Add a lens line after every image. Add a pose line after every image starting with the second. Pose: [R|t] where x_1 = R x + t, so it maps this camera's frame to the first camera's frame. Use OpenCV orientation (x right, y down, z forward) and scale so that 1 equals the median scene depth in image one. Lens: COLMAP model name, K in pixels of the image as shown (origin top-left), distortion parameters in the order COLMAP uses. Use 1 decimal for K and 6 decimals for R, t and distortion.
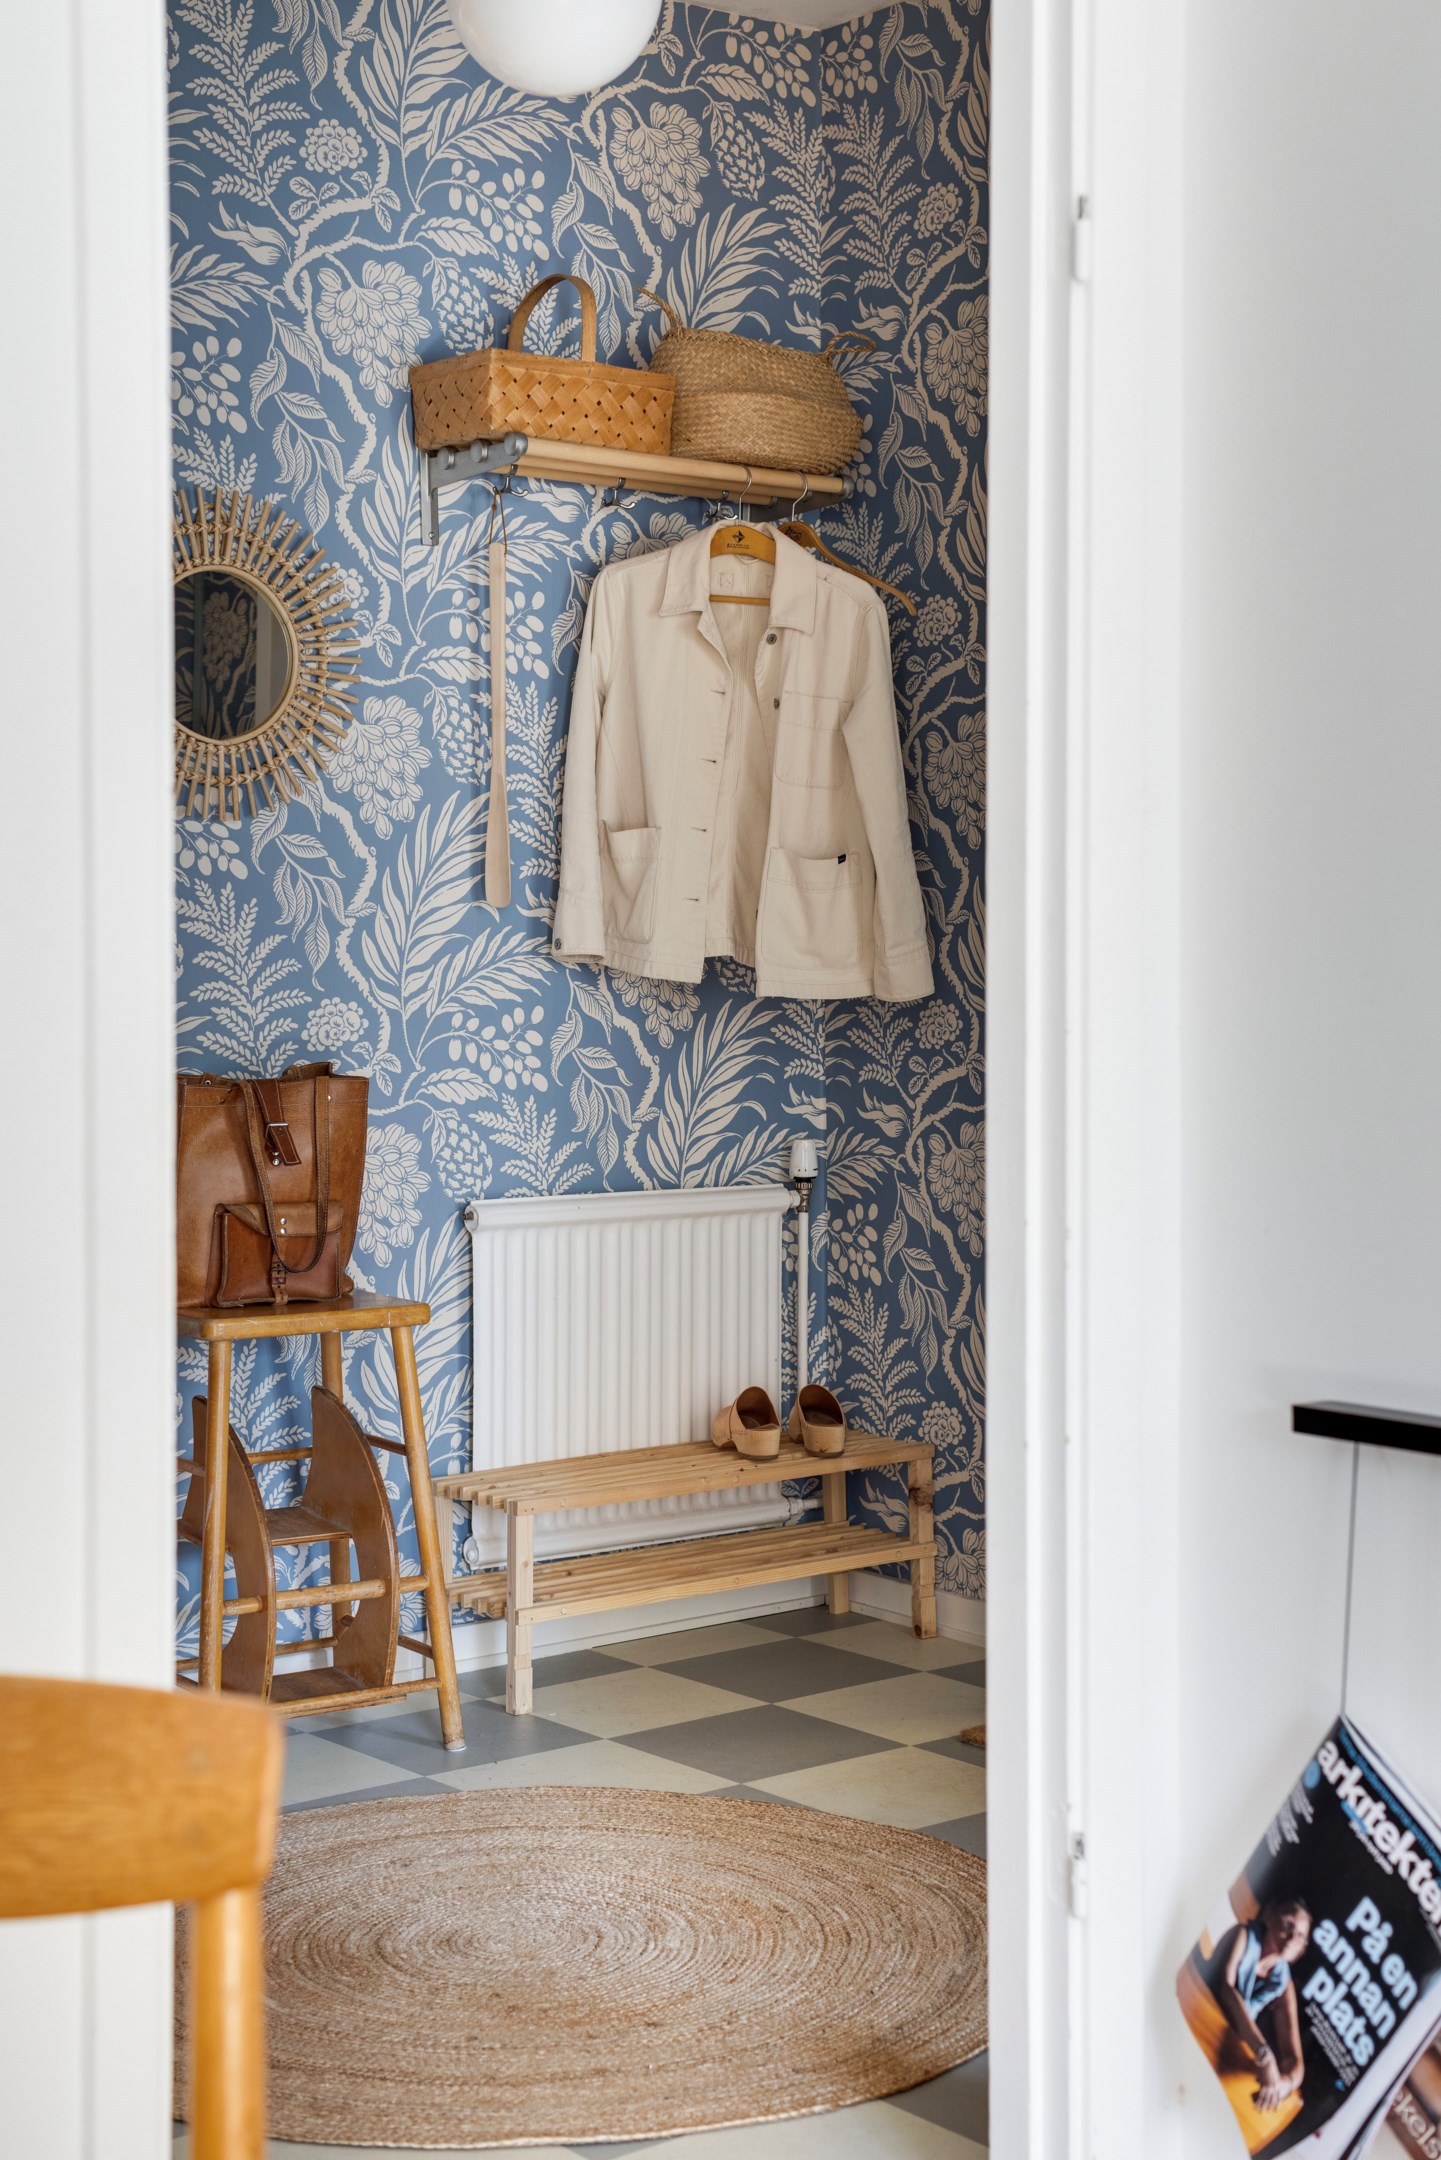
lens RADIAL K [[3111.4, 0, 696.7], [0, 3111.4, 1016.1], [0, 0, 1]] dist [0.108773, 0.000000]
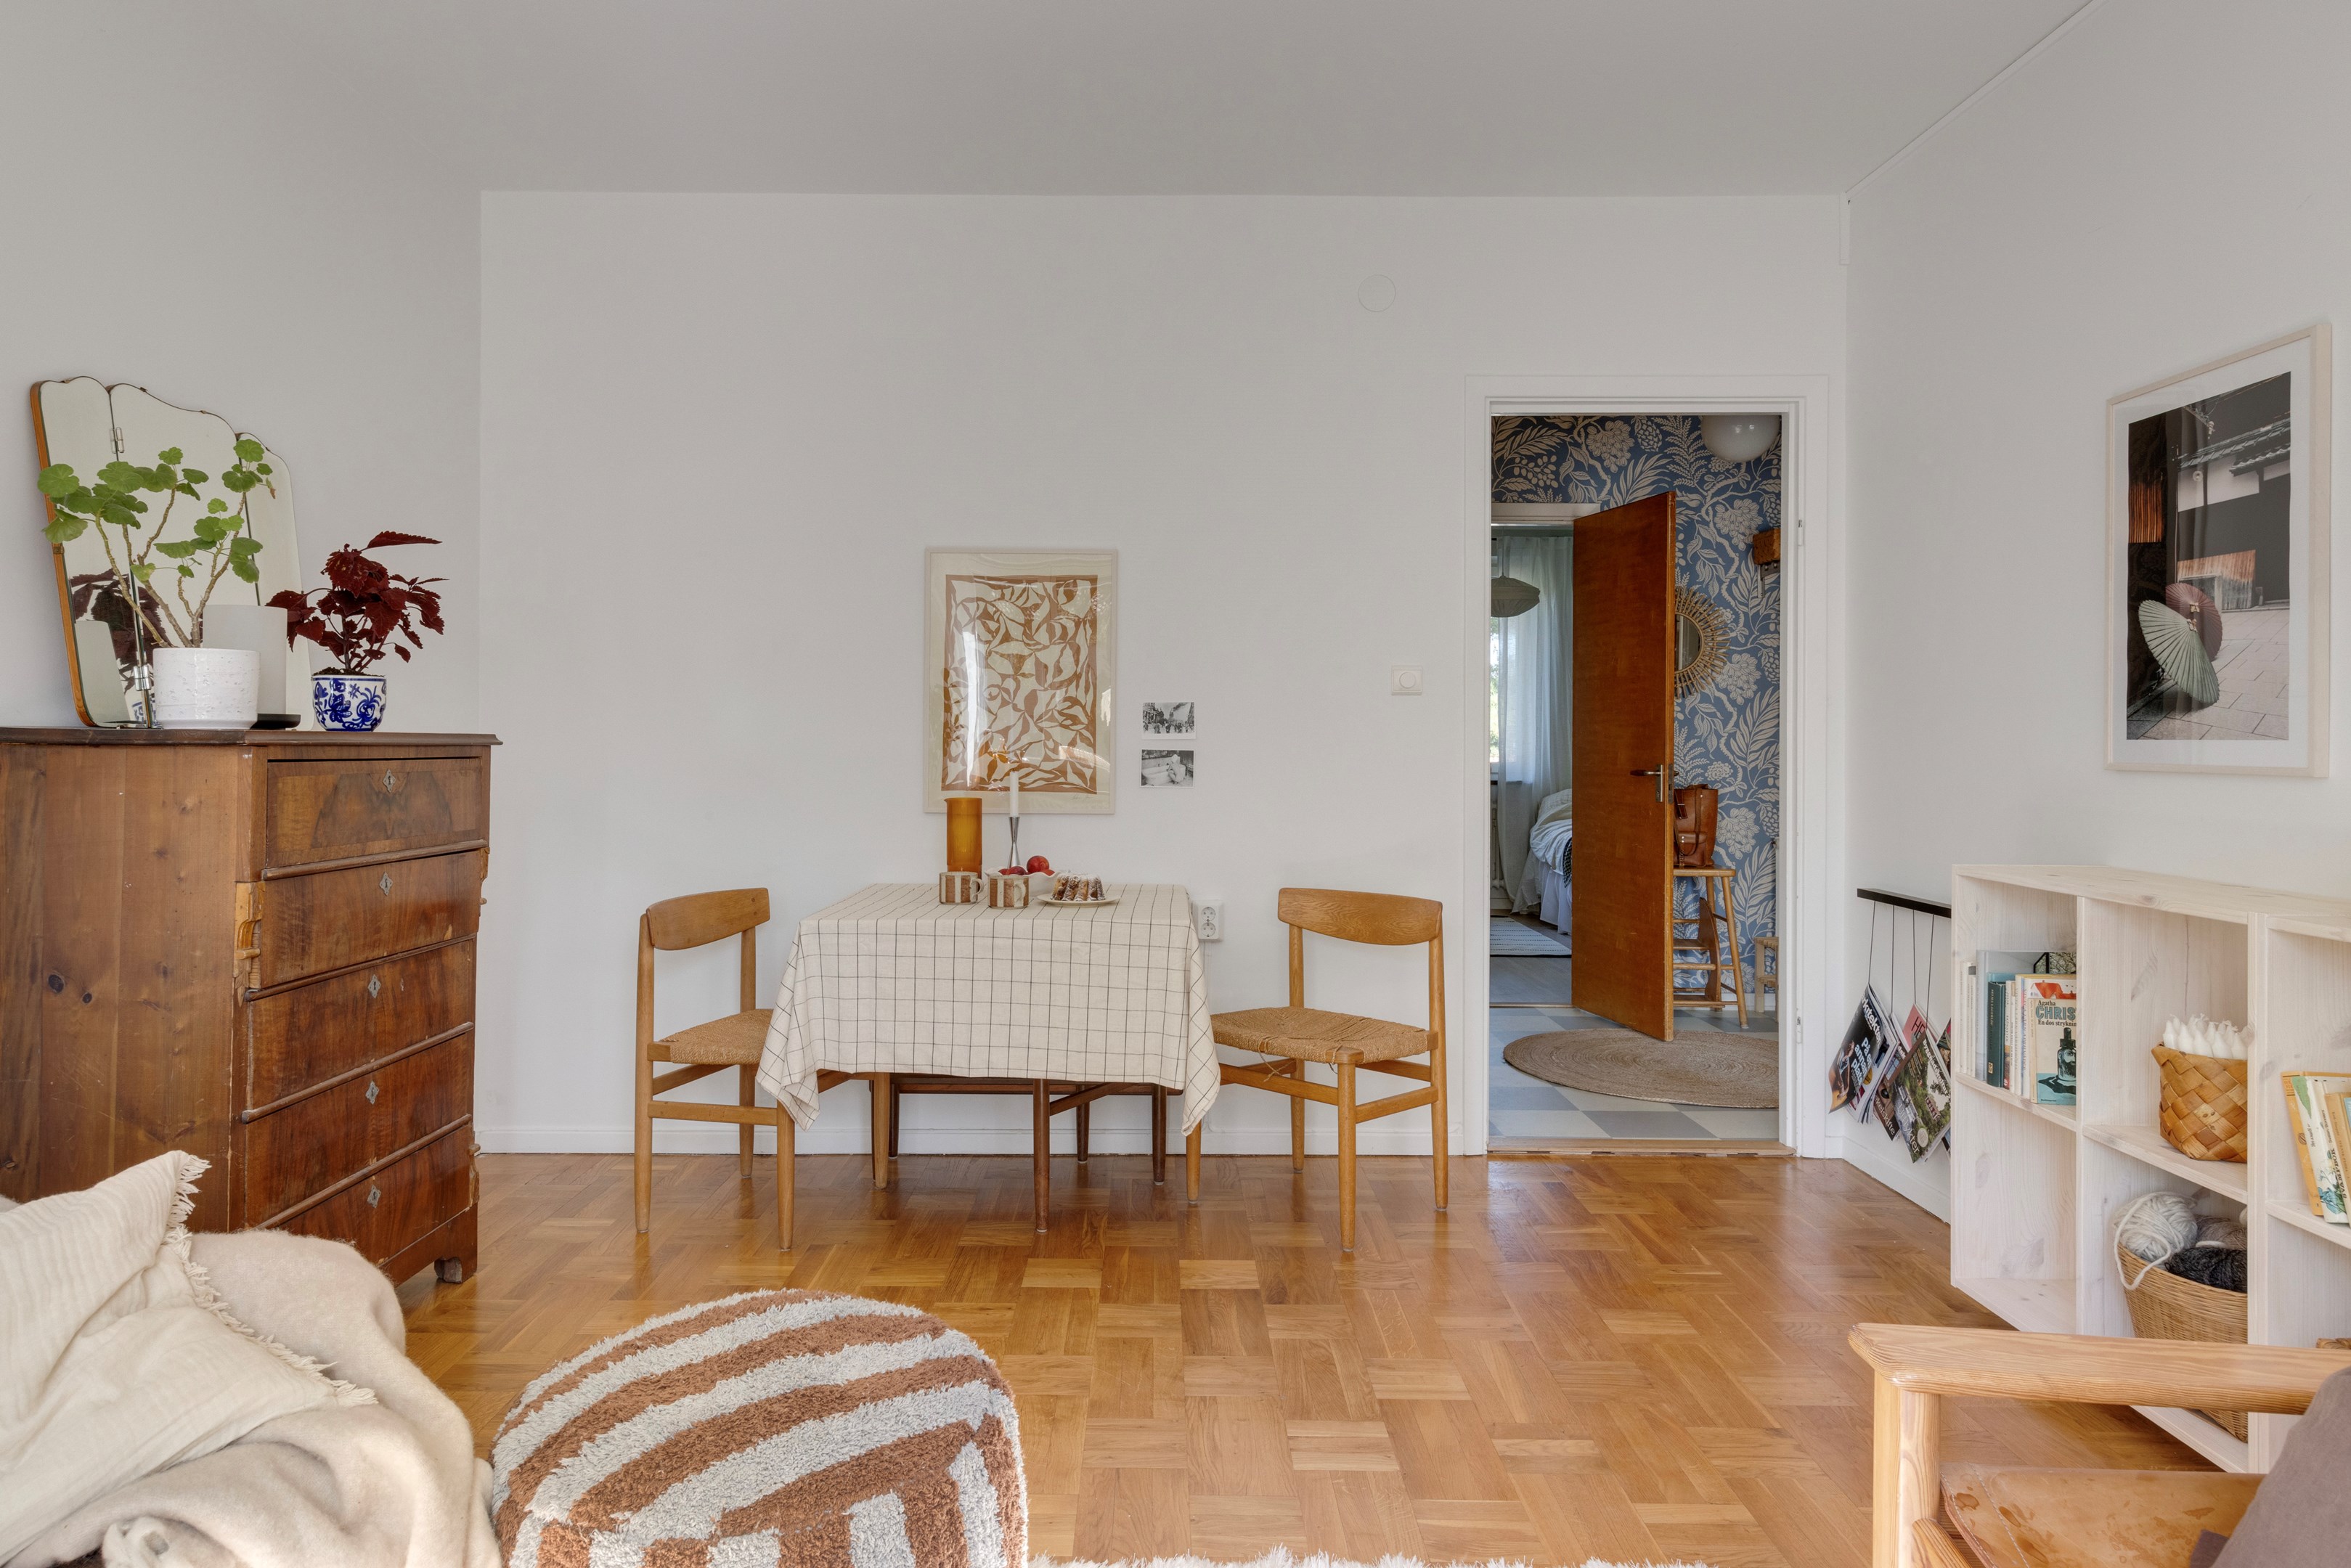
lens RADIAL K [[1450.5, 0, 1147.0], [0, 1450.5, 728.1], [0, 0, 1]] dist [0.003514, 0.000305]
pose [[0.781520, 0.002272, -0.623876, 0.290027], [-0.020397, 0.999552, -0.021911, 0.003028], [0.623546, 0.029849, 0.781217, -0.334928]]
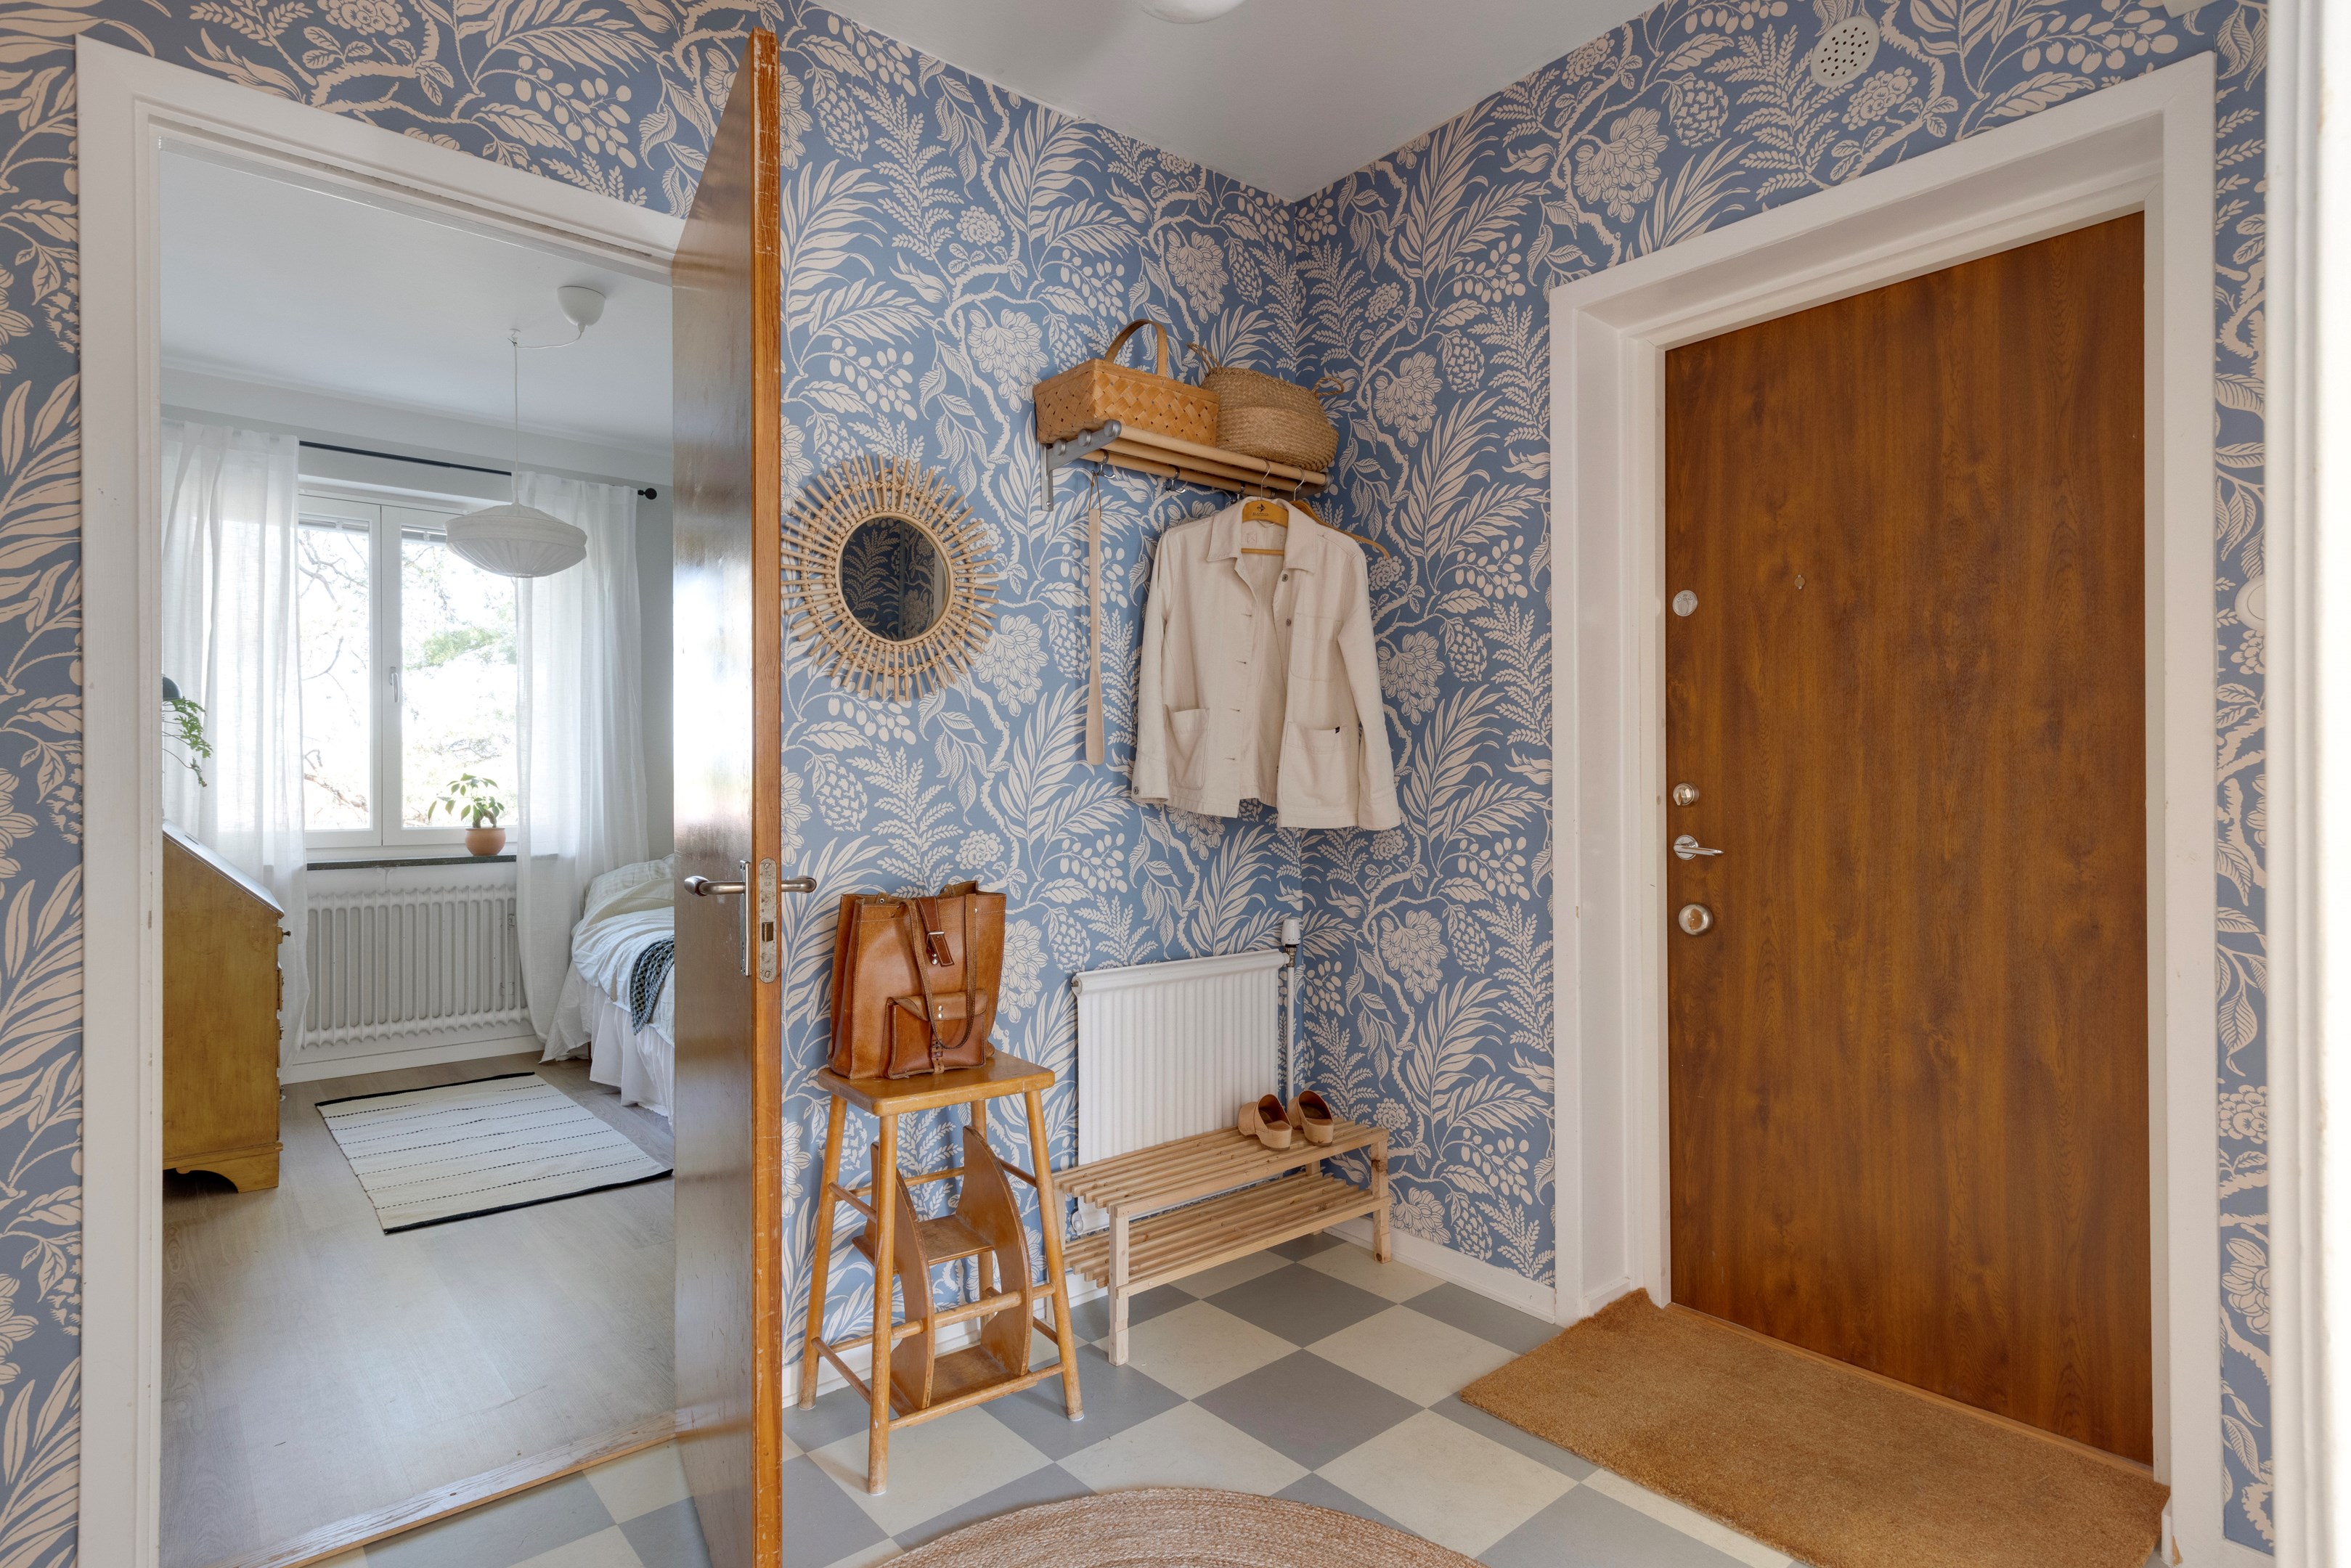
lens RADIAL K [[1212.4, 0, 1159.1], [0, 1212.4, 780.7], [0, 0, 1]] dist [0.004880, -0.001257]
pose [[0.999420, -0.003366, 0.033885, -0.053525], [0.004267, 0.999638, -0.026569, -0.013001], [-0.033783, 0.026698, 0.999073, 0.448543]]
